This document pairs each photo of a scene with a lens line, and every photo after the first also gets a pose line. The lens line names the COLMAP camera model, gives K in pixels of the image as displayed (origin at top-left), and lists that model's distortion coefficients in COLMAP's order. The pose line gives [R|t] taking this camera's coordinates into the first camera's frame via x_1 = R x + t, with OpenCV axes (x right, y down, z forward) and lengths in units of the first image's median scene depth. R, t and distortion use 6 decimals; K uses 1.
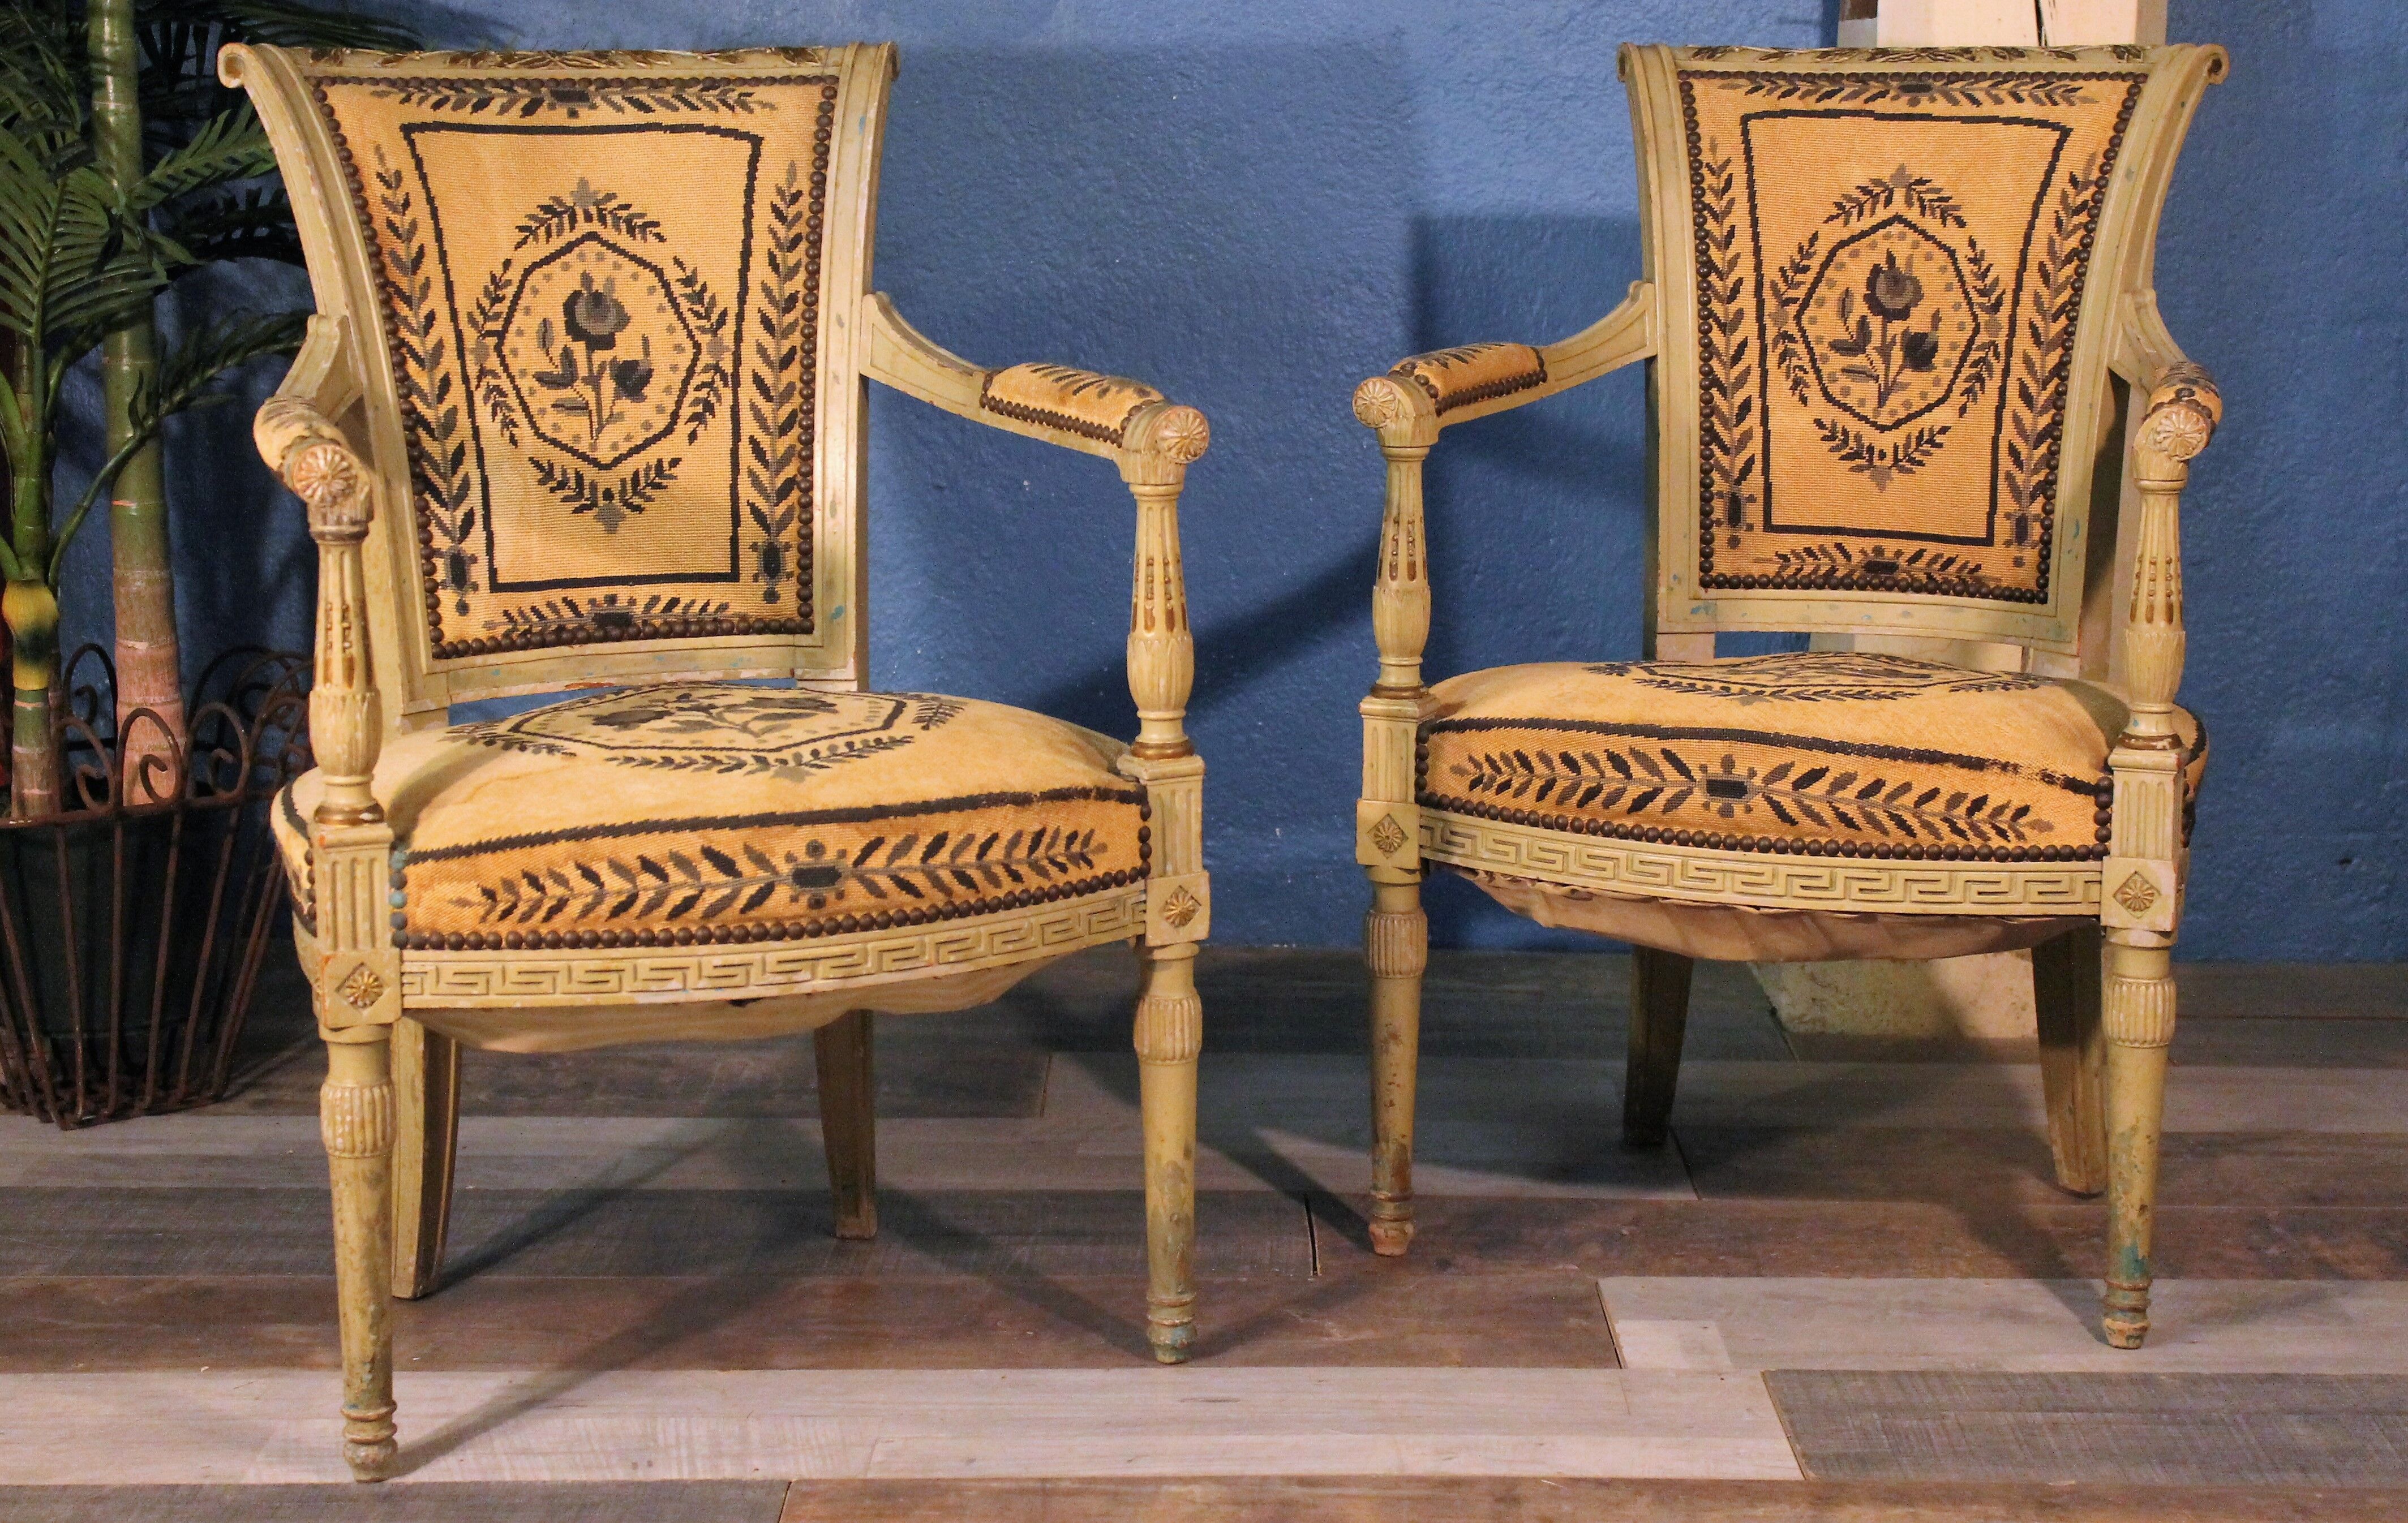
lens RADIAL K [[3963.0, 0, 1204.0], [0, 3963.0, 761.5], [0, 0, 1]] dist [-0.040693, 0.313475]
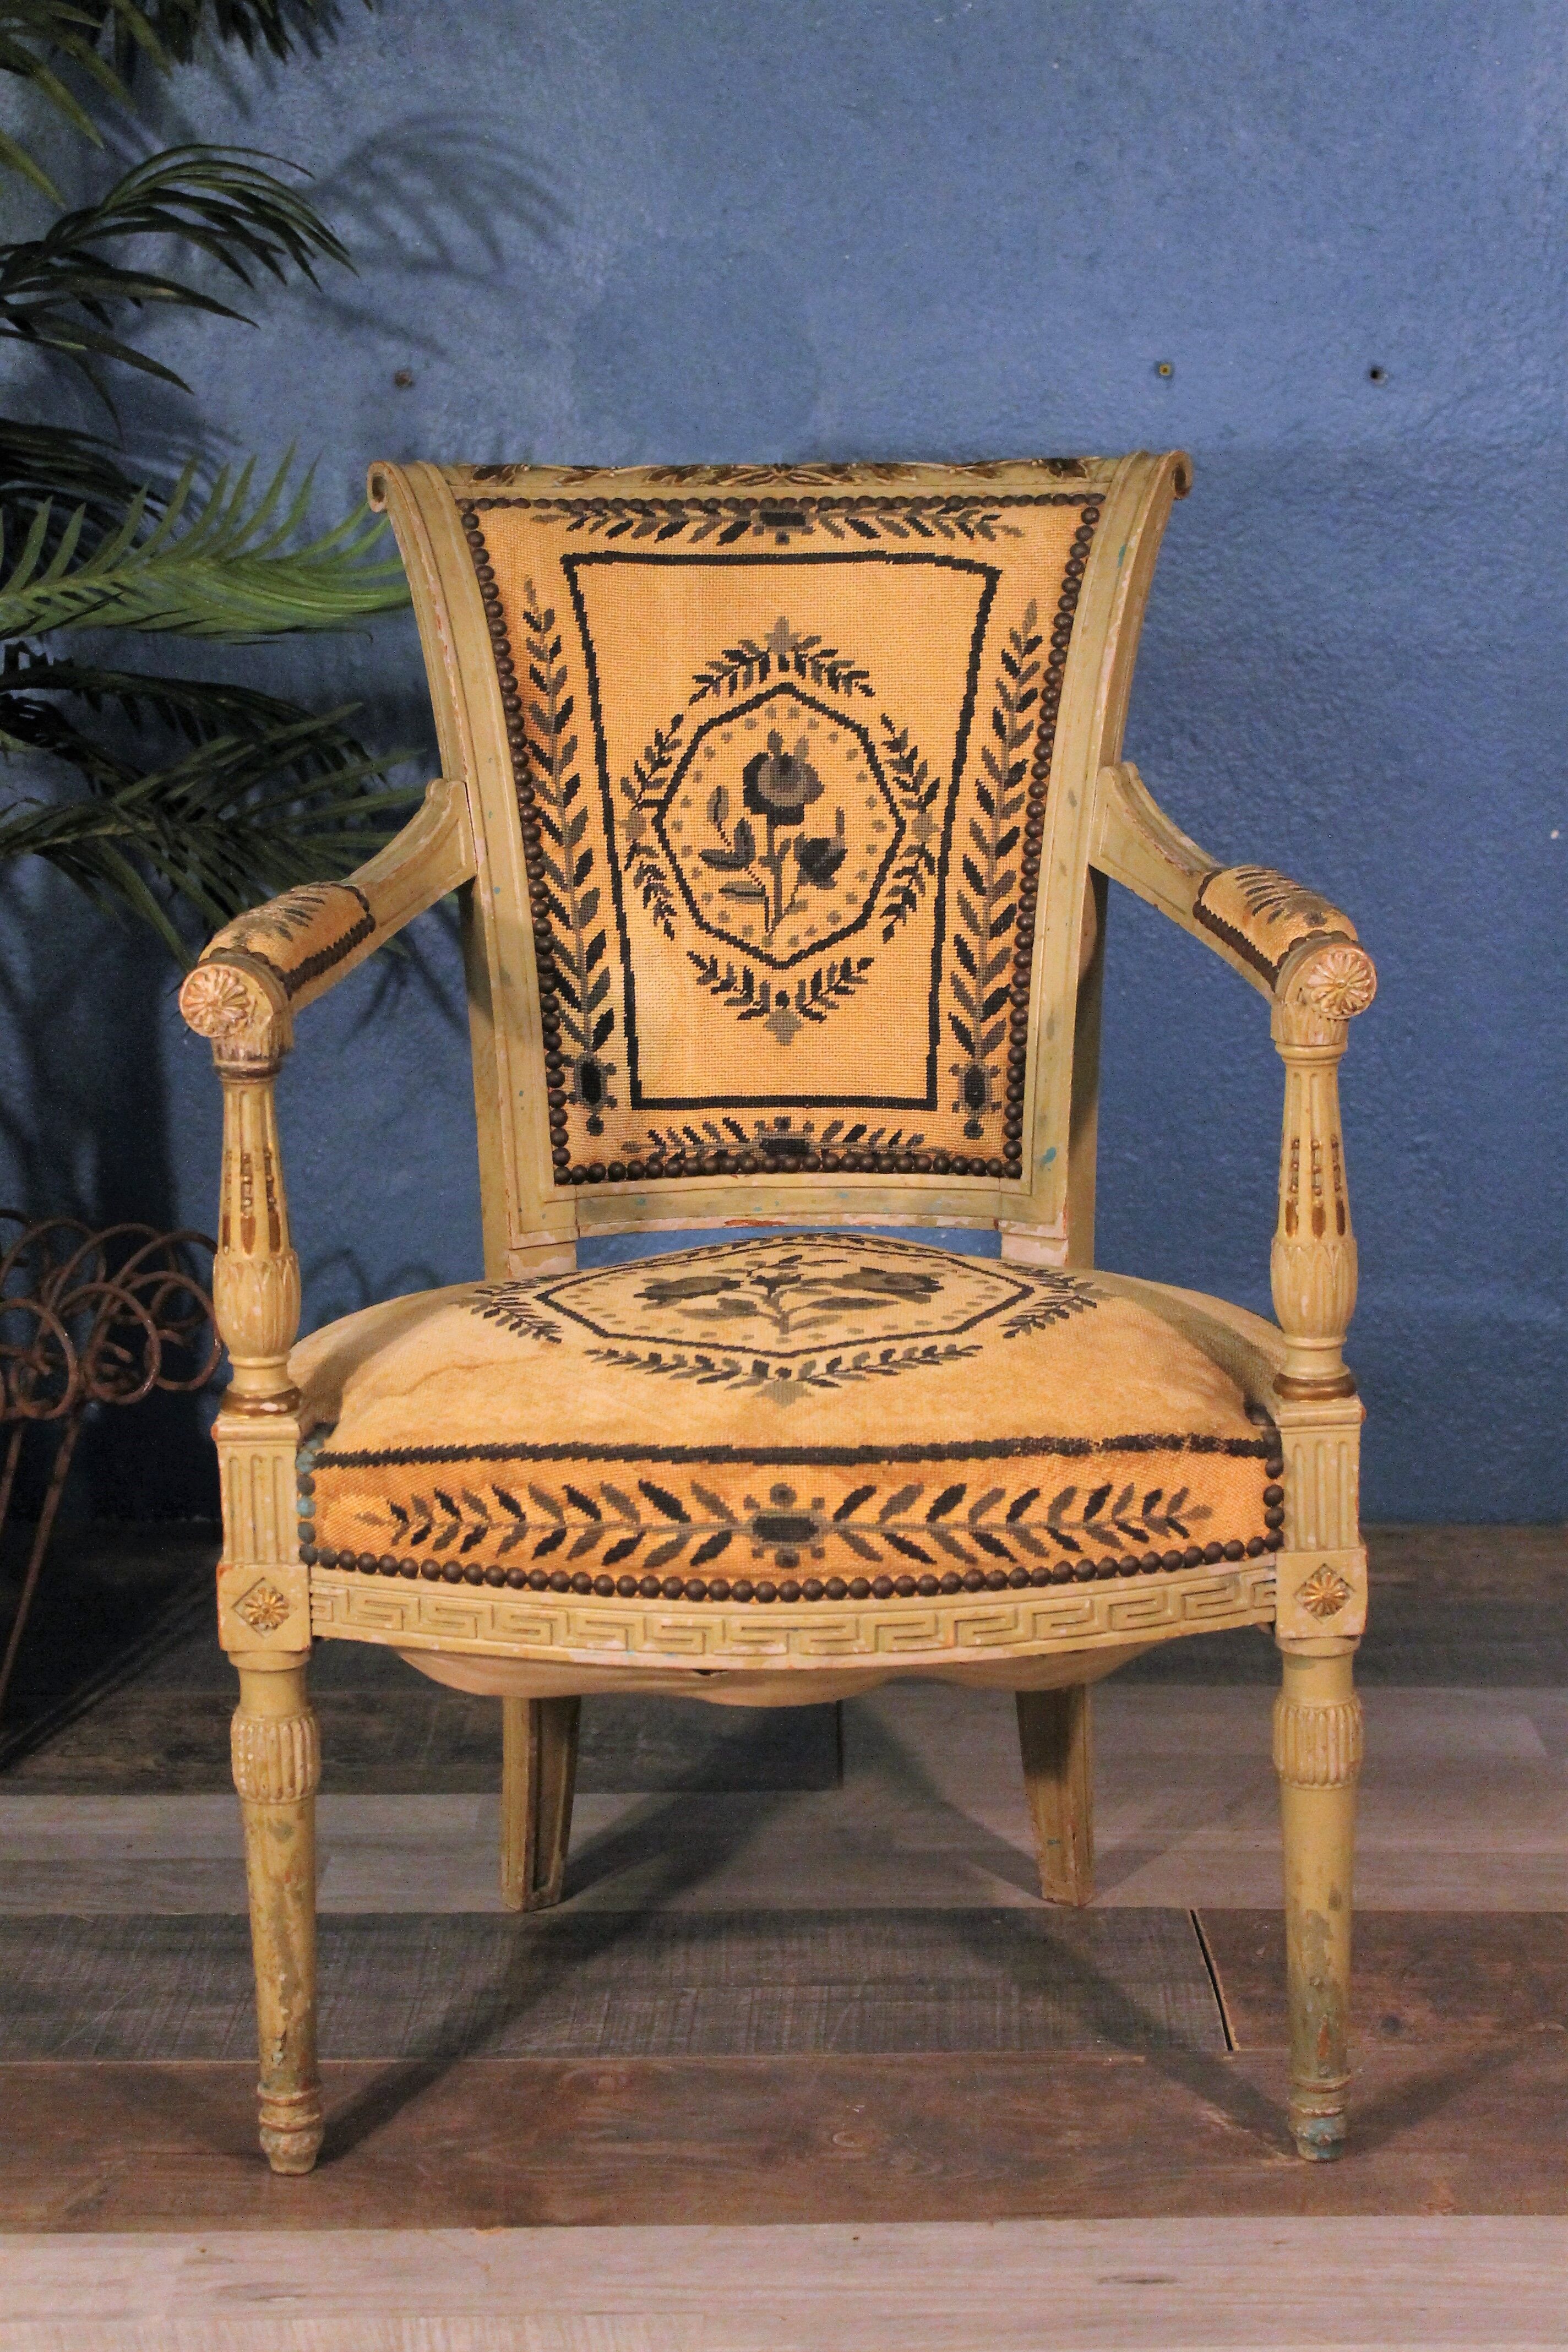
lens RADIAL K [[3856.8, 0, 784.0], [0, 3856.8, 1176.0], [0, 0, 1]] dist [-0.024522, 0.159919]
pose [[0.918366, 0.070746, -0.389356, 0.171255], [-0.061451, 0.997450, 0.036293, -0.060192], [0.390931, -0.009404, 0.920372, 0.252149]]
